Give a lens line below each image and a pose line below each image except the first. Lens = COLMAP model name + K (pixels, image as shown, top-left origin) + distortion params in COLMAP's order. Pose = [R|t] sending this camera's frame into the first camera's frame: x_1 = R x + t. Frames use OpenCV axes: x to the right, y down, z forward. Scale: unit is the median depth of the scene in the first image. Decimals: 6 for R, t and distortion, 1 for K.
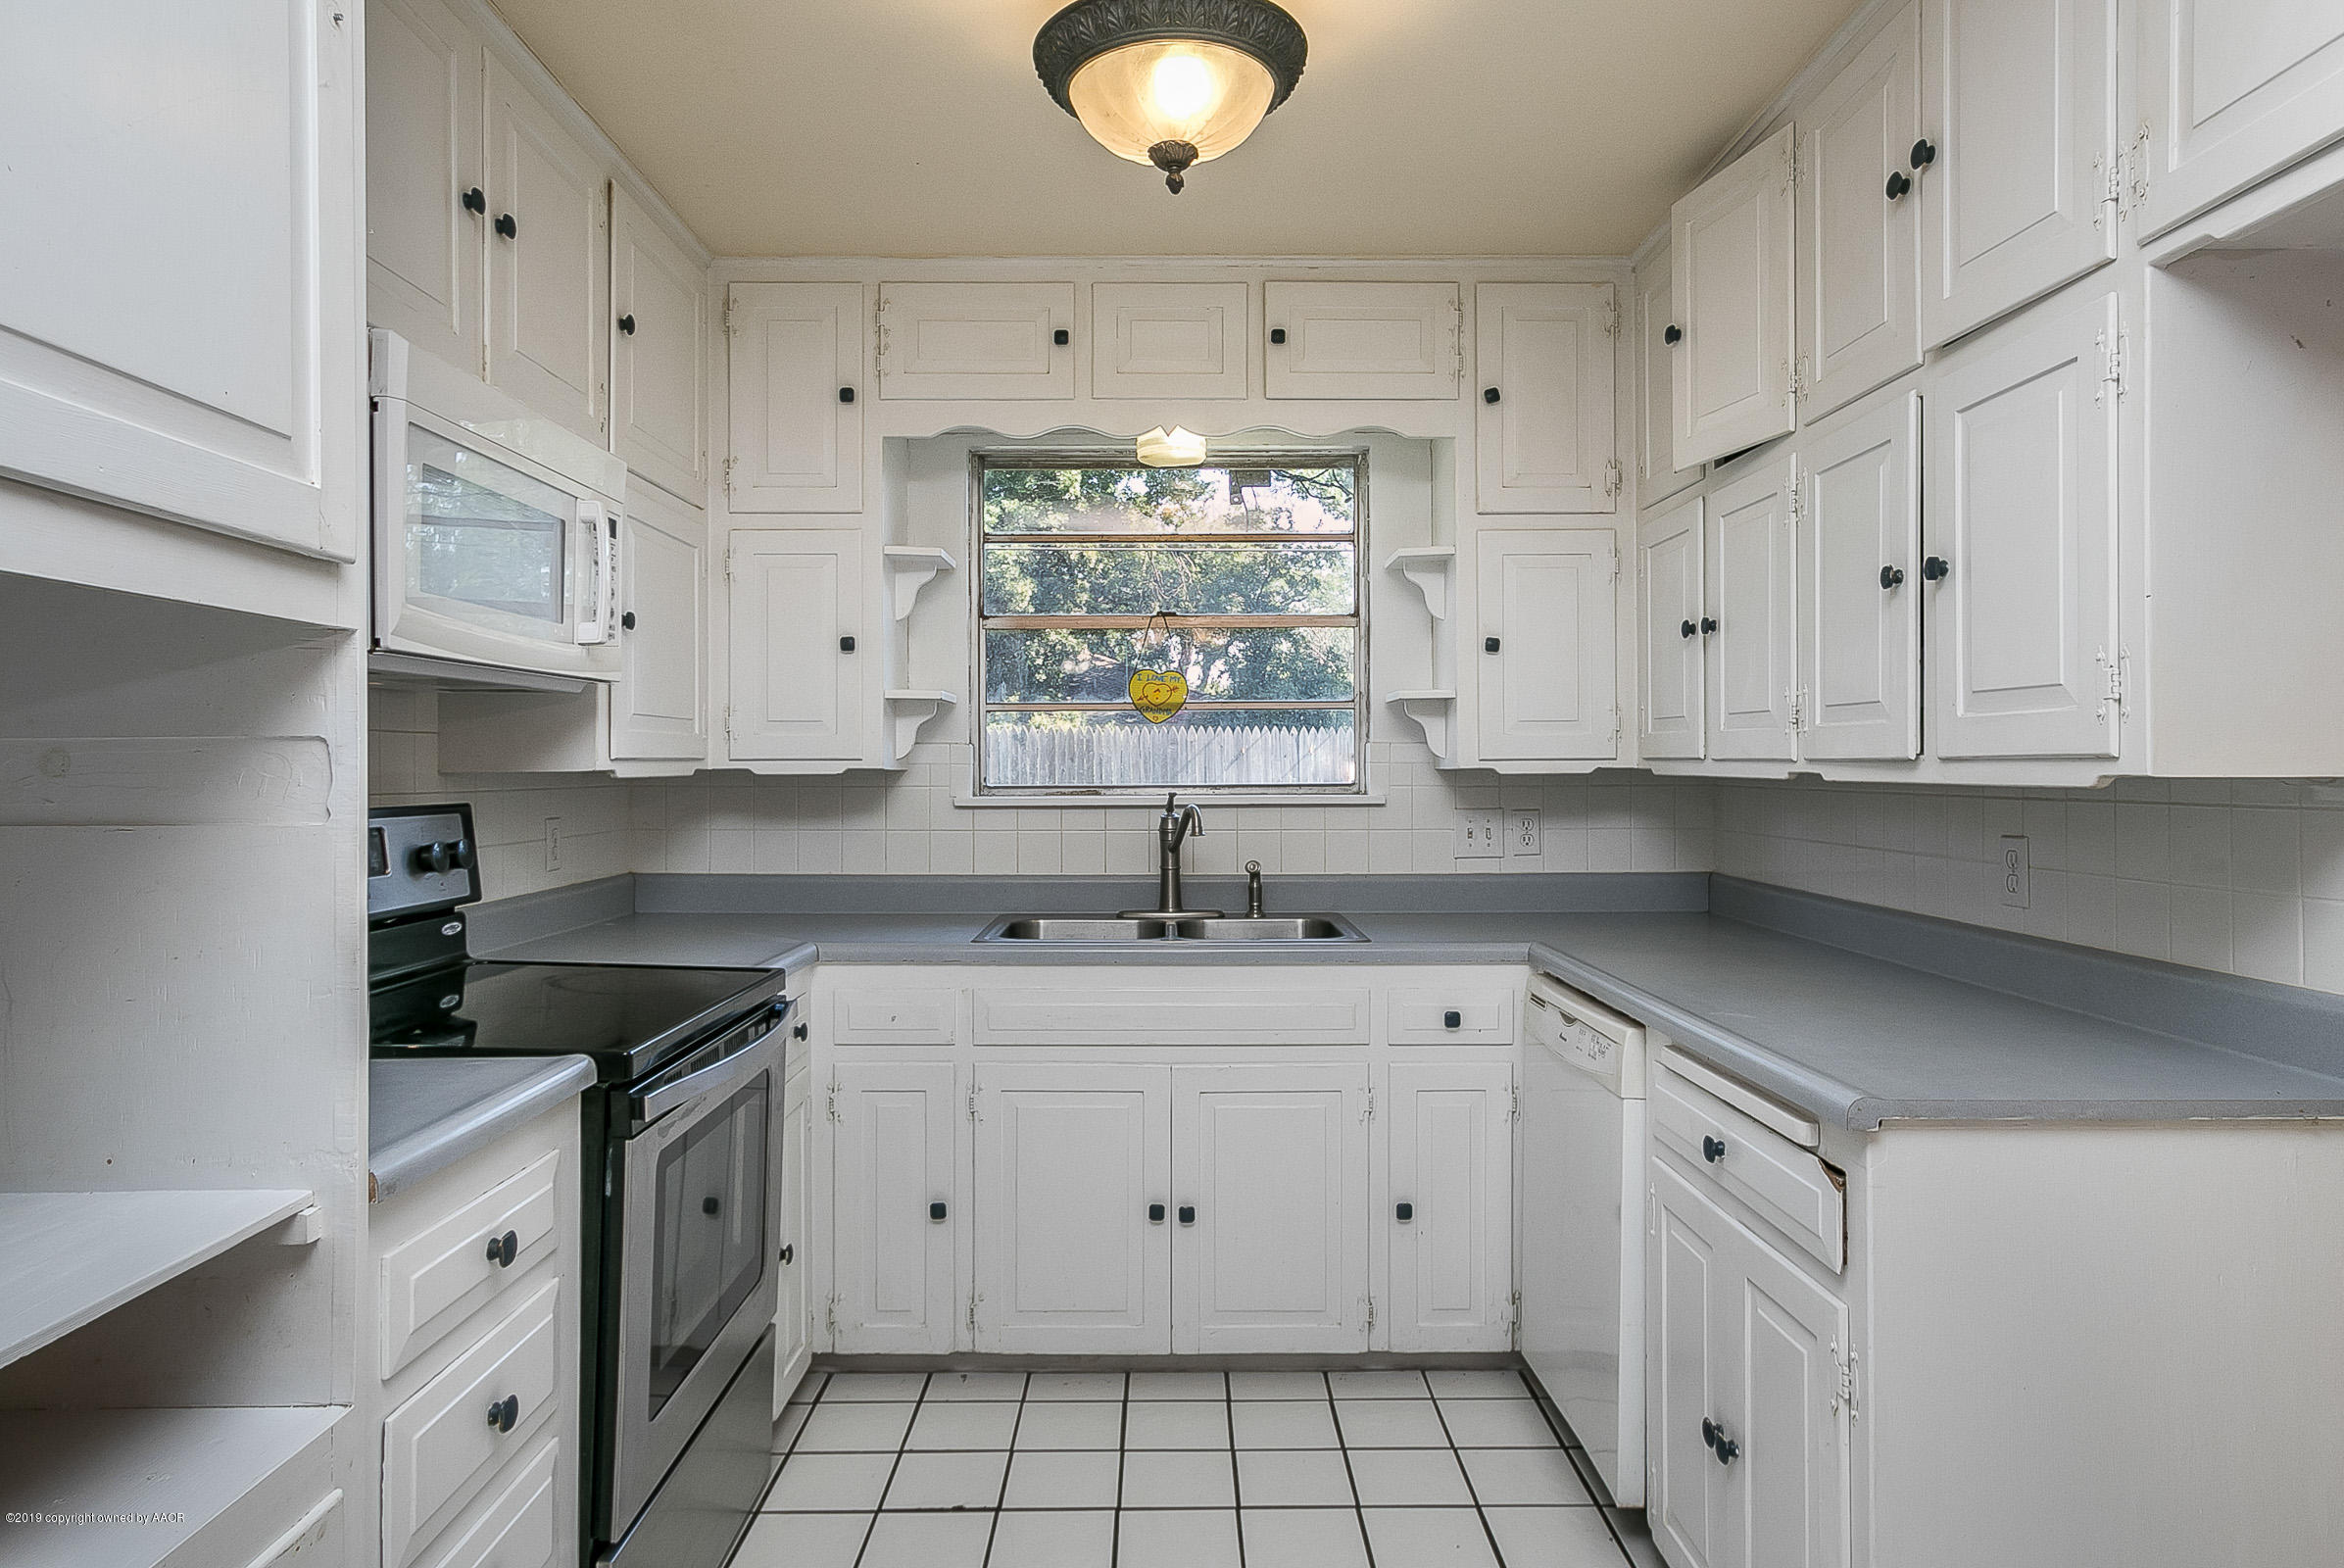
lens RADIAL K [[1417.9, 0, 1175.7], [0, 1417.9, 763.8], [0, 0, 1]] dist [0.017105, 0.000945]
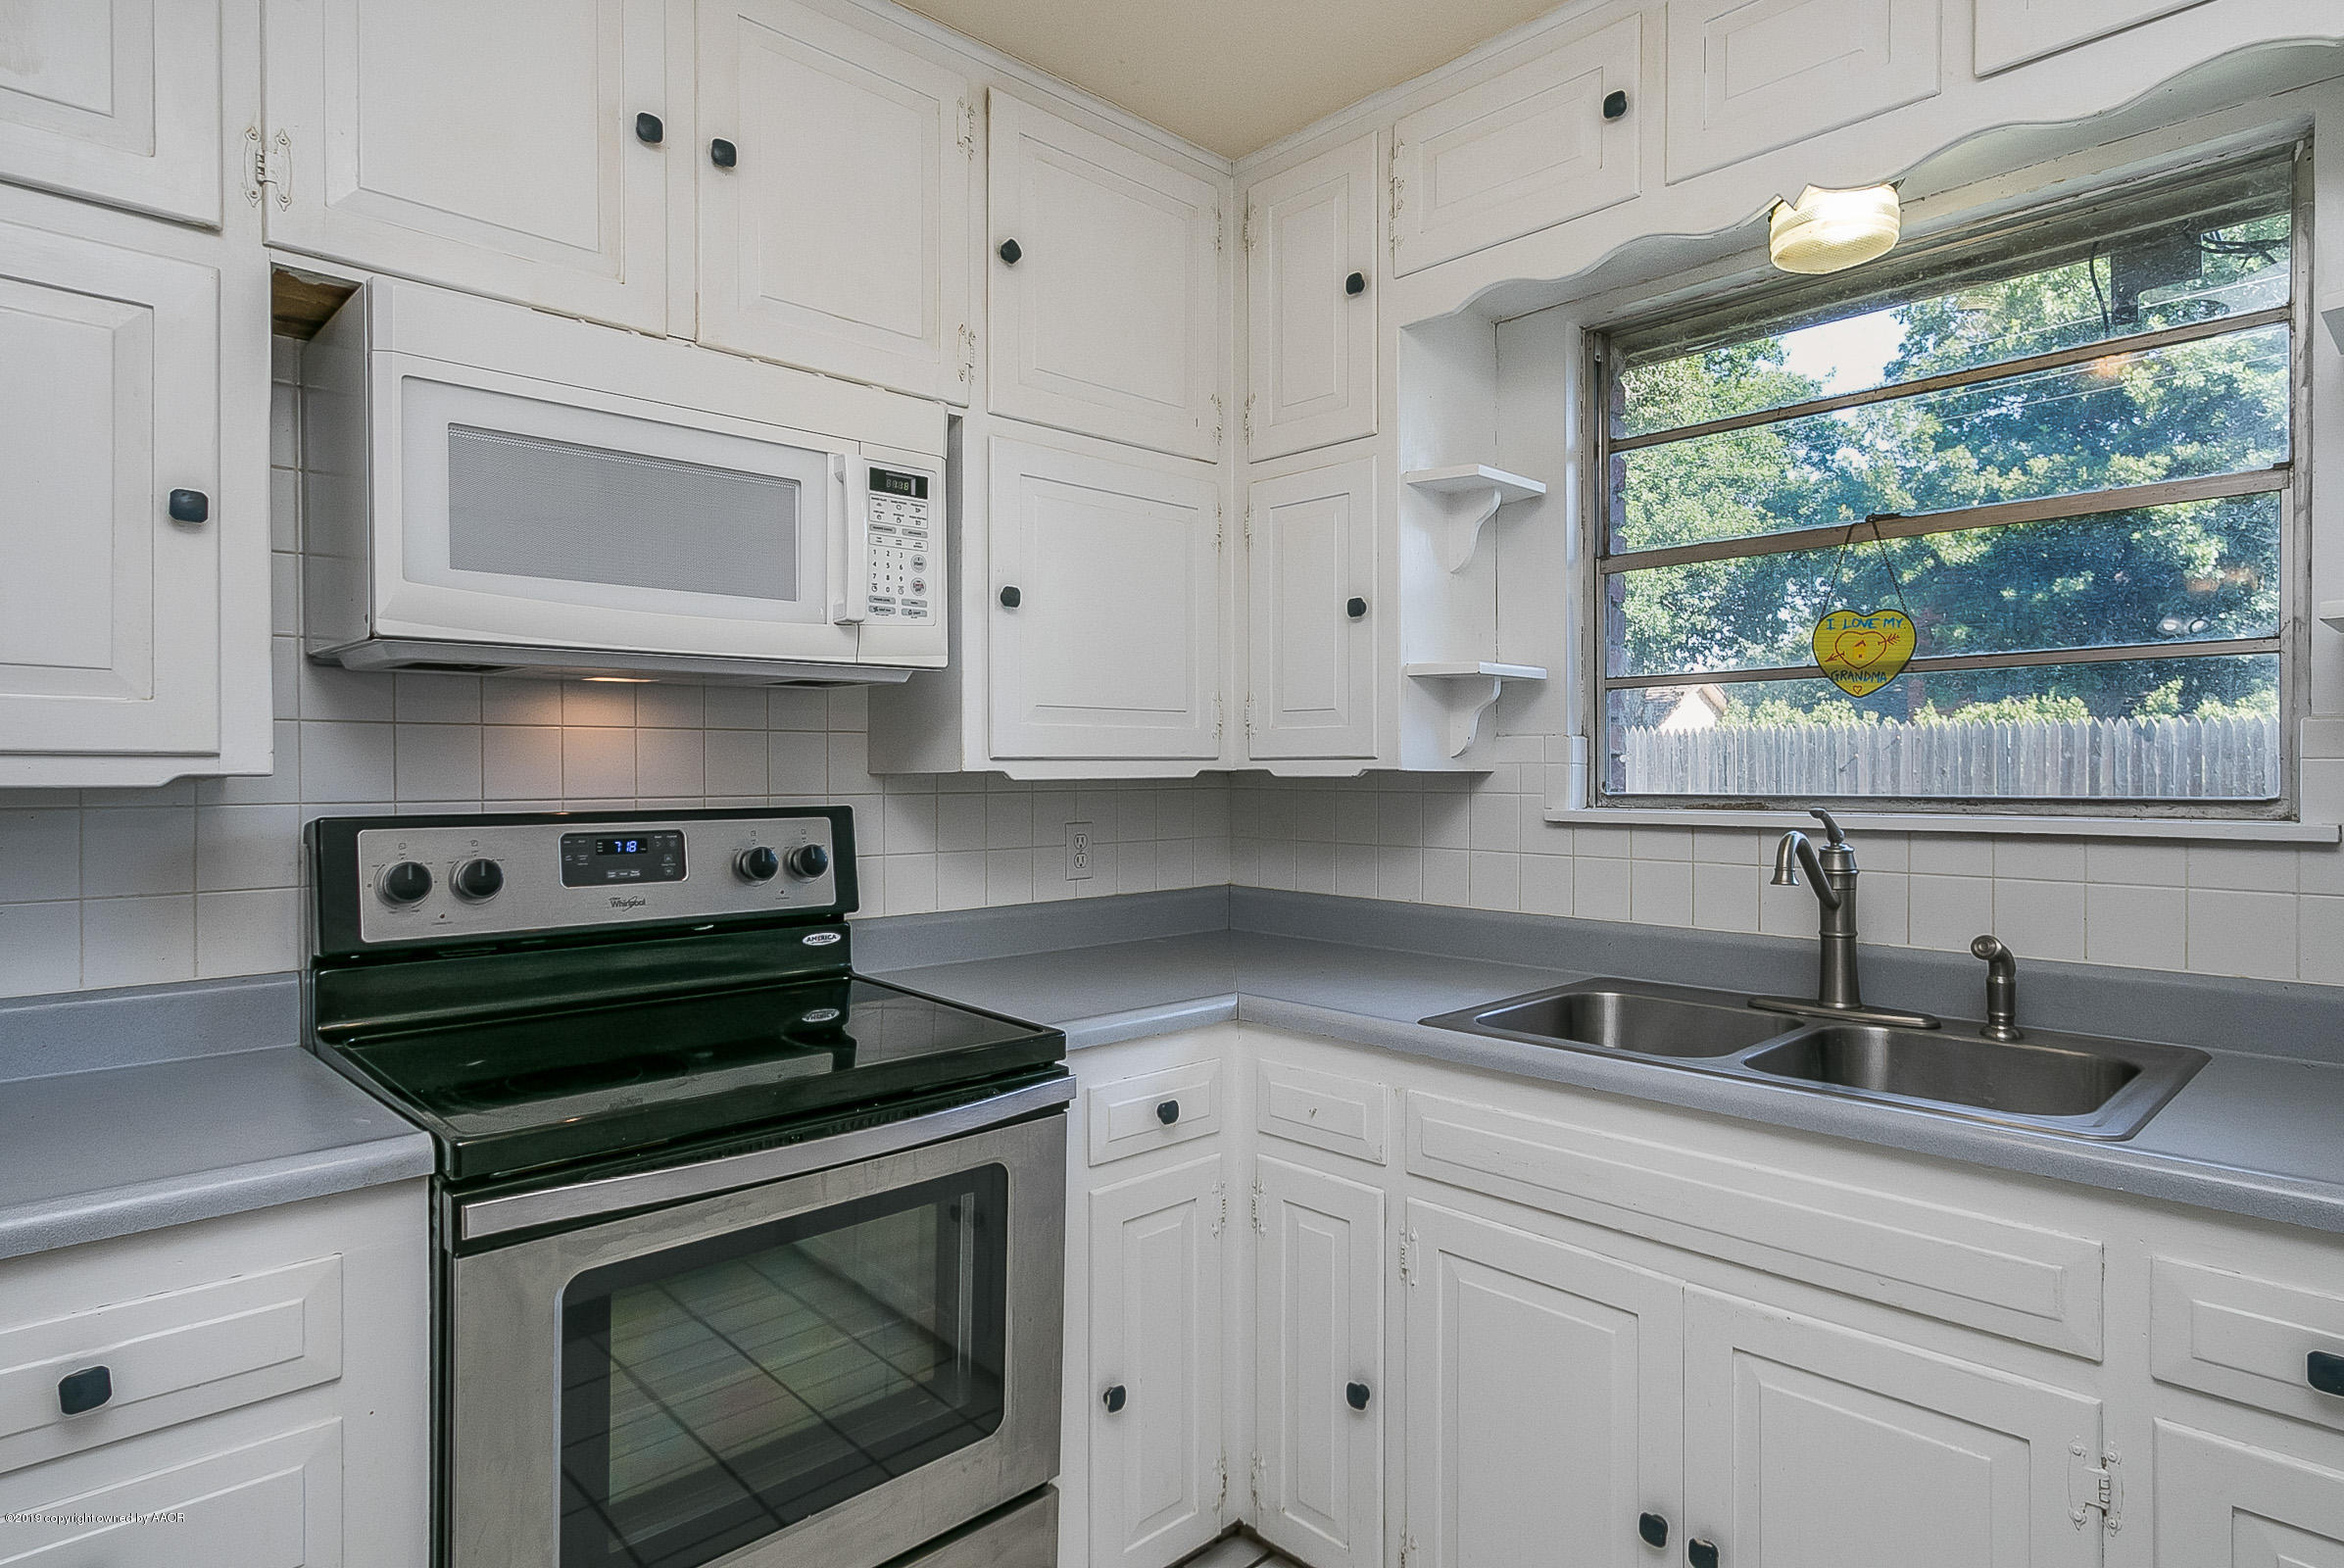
lens RADIAL K [[1291.4, 0, 1188.5], [0, 1291.4, 783.2], [0, 0, 1]] dist [0.002787, 0.000668]
pose [[0.694037, 0.008380, -0.719891, 0.211416], [0.002149, 0.999904, 0.013712, 0.000777], [0.719936, -0.011063, 0.693952, 0.446543]]
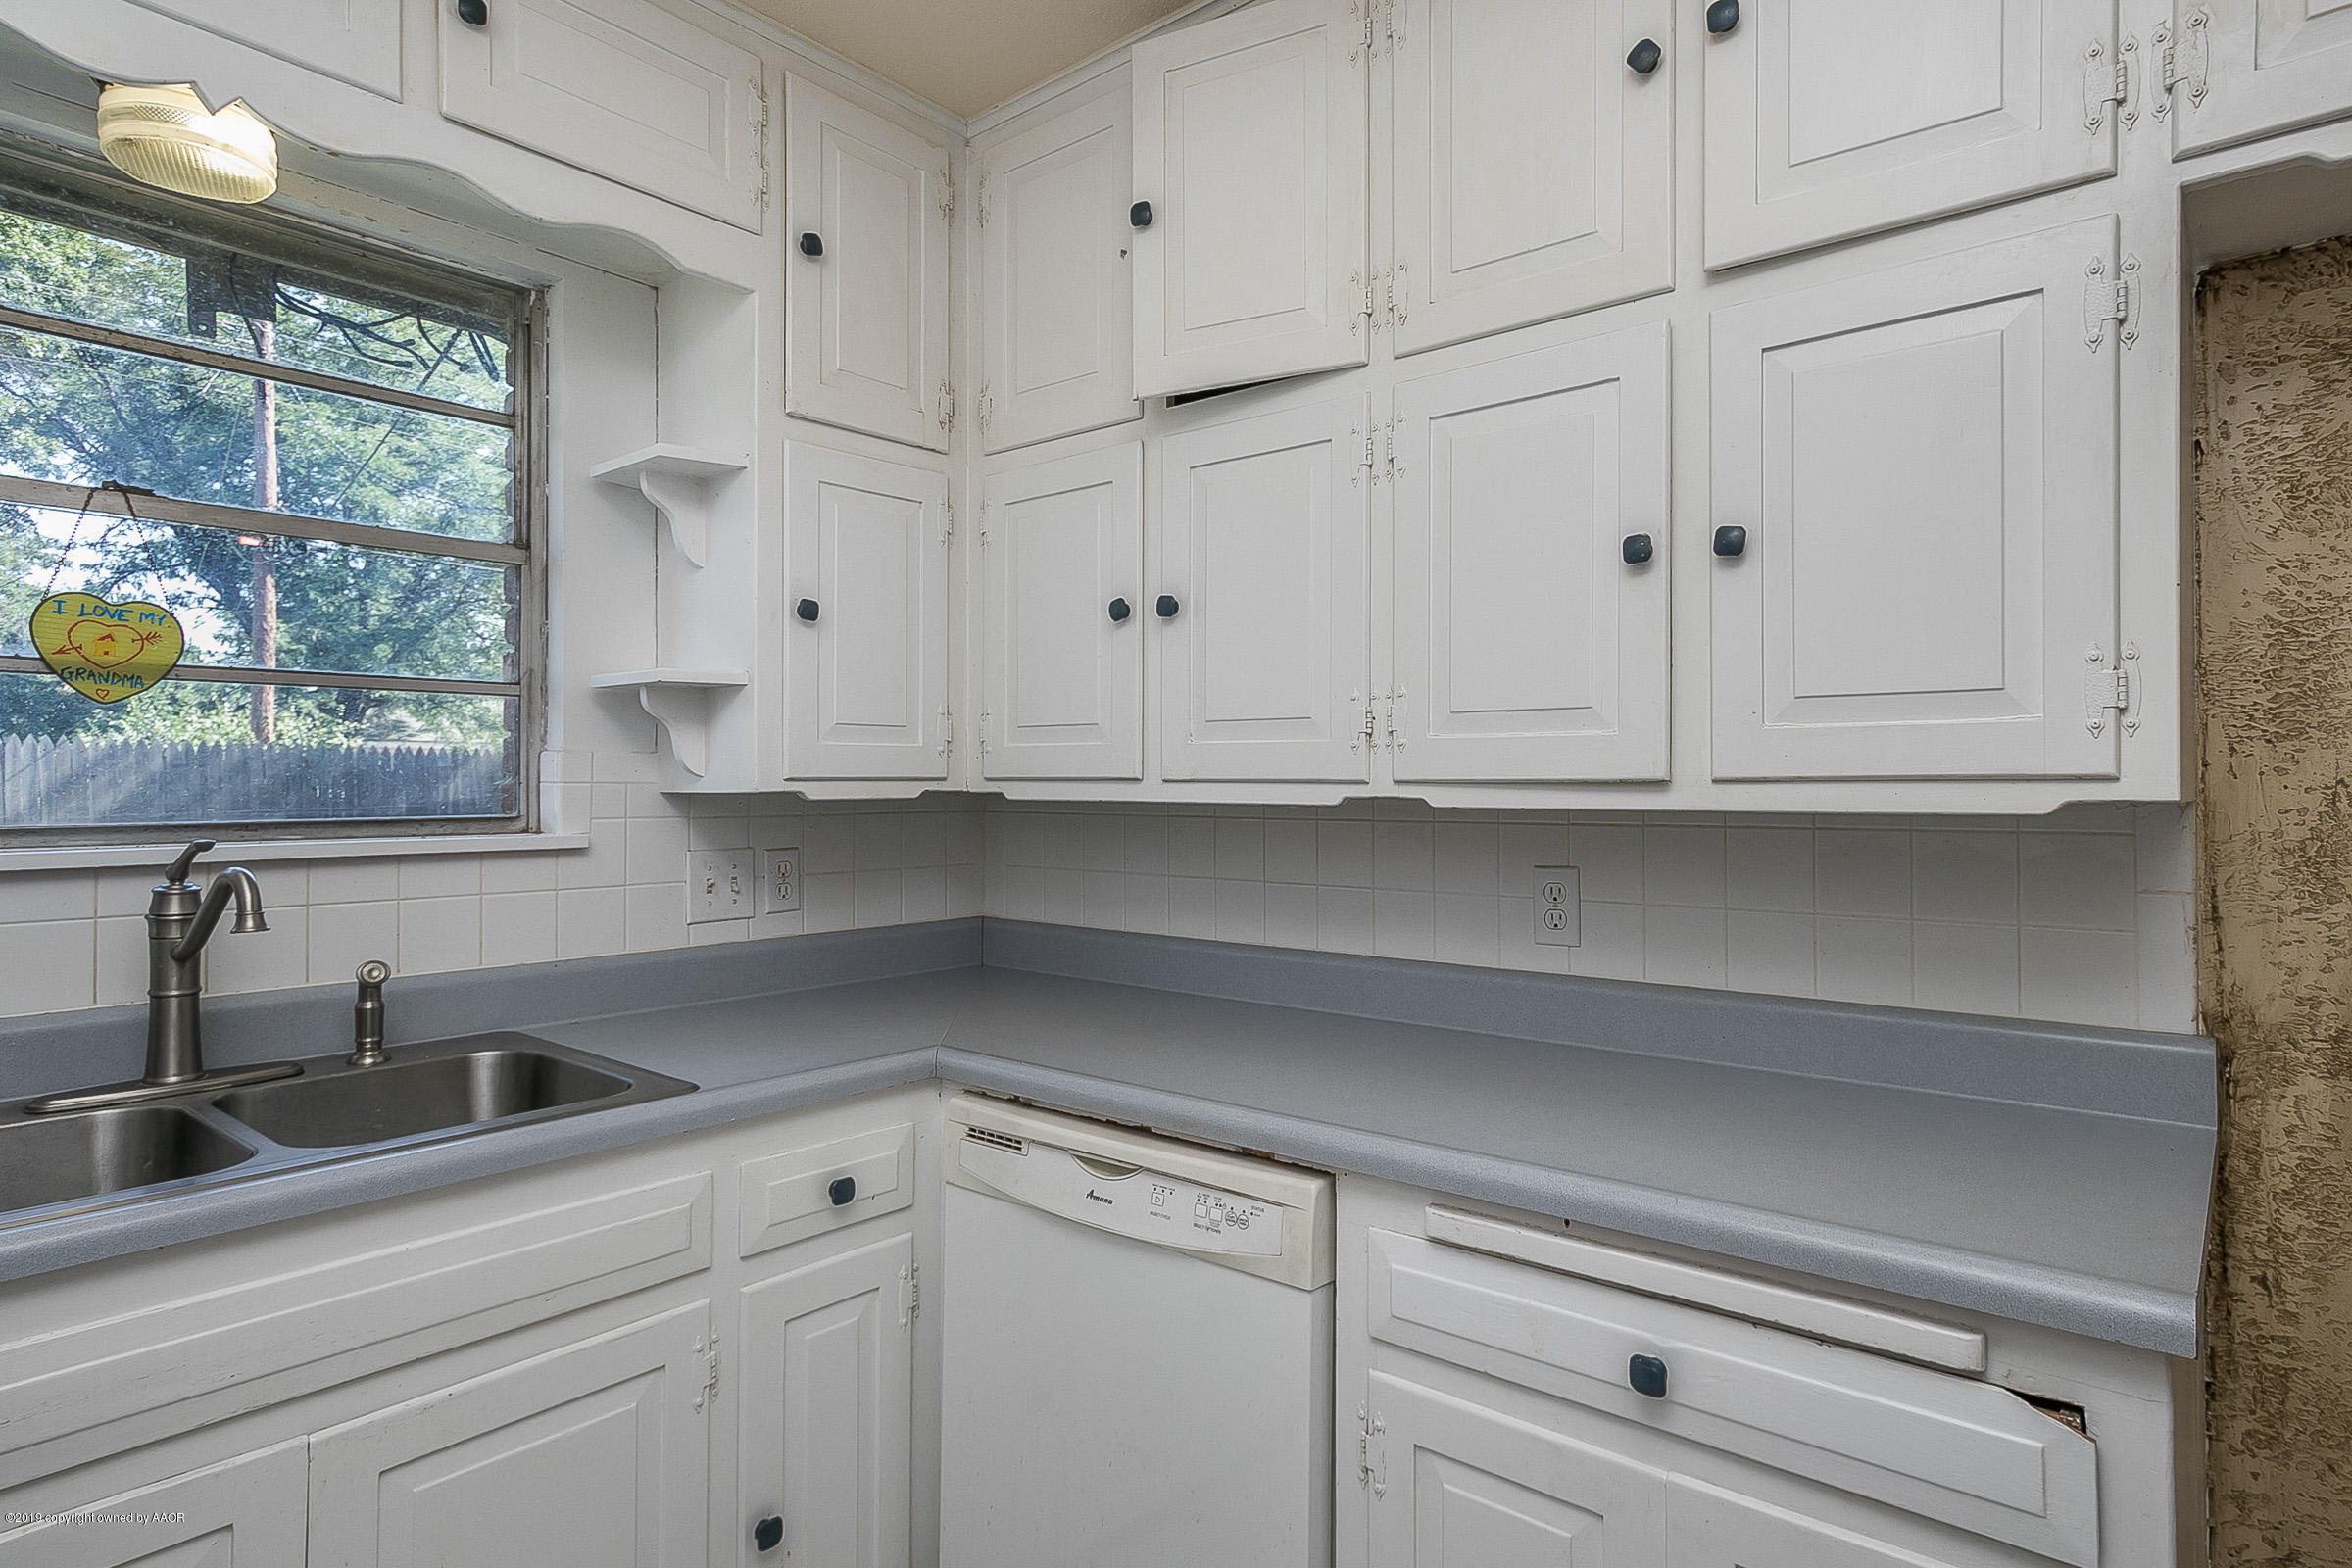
lens RADIAL K [[1278.9, 0, 1184.5], [0, 1278.9, 773.6], [0, 0, 1]] dist [0.014862, 0.001132]
pose [[0.647339, 0.009192, 0.762146, -0.127679], [-0.001455, 0.999940, -0.010824, 0.000864], [-0.762200, 0.005898, 0.647314, 0.463732]]
